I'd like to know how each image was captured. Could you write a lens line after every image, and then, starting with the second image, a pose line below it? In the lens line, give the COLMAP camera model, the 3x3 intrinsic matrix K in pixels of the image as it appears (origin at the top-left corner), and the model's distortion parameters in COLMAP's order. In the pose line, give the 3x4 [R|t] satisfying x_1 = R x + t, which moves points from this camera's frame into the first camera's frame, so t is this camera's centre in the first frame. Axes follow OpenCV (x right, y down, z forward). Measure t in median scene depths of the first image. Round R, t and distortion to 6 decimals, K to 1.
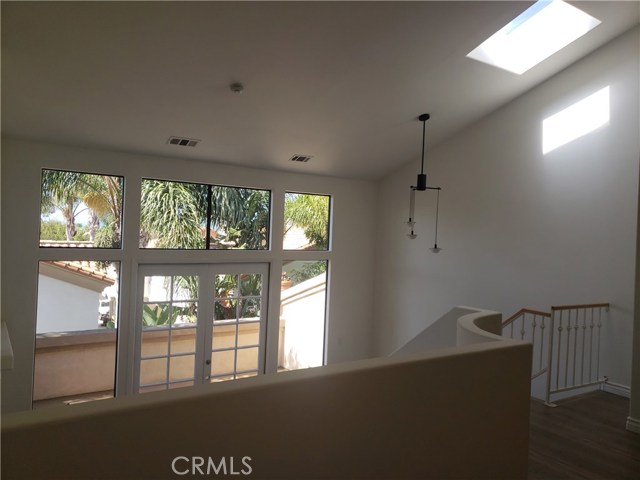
lens RADIAL K [[498.2, 0, 320.0], [0, 498.2, 240.0], [0, 0, 1]] dist [0.043441, -0.047321]
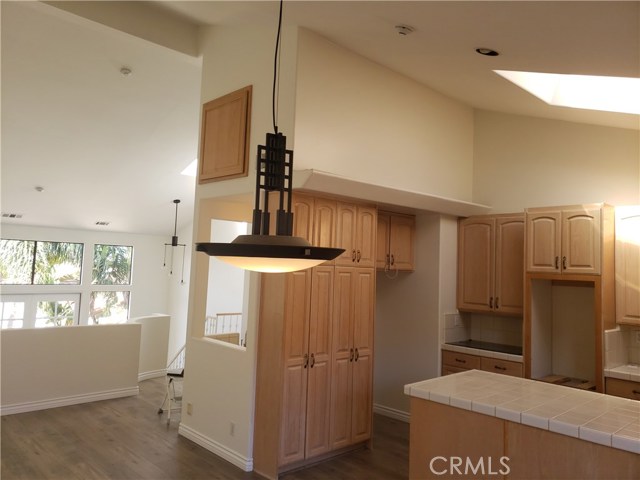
lens RADIAL K [[498.2, 0, 320.0], [0, 498.2, 240.0], [0, 0, 1]] dist [0.043441, -0.047321]
pose [[0.990100, 0.005399, 0.140263, 0.444414], [0.005384, 0.997064, -0.076384, 0.005922], [-0.140263, 0.076383, 0.987164, -0.658650]]
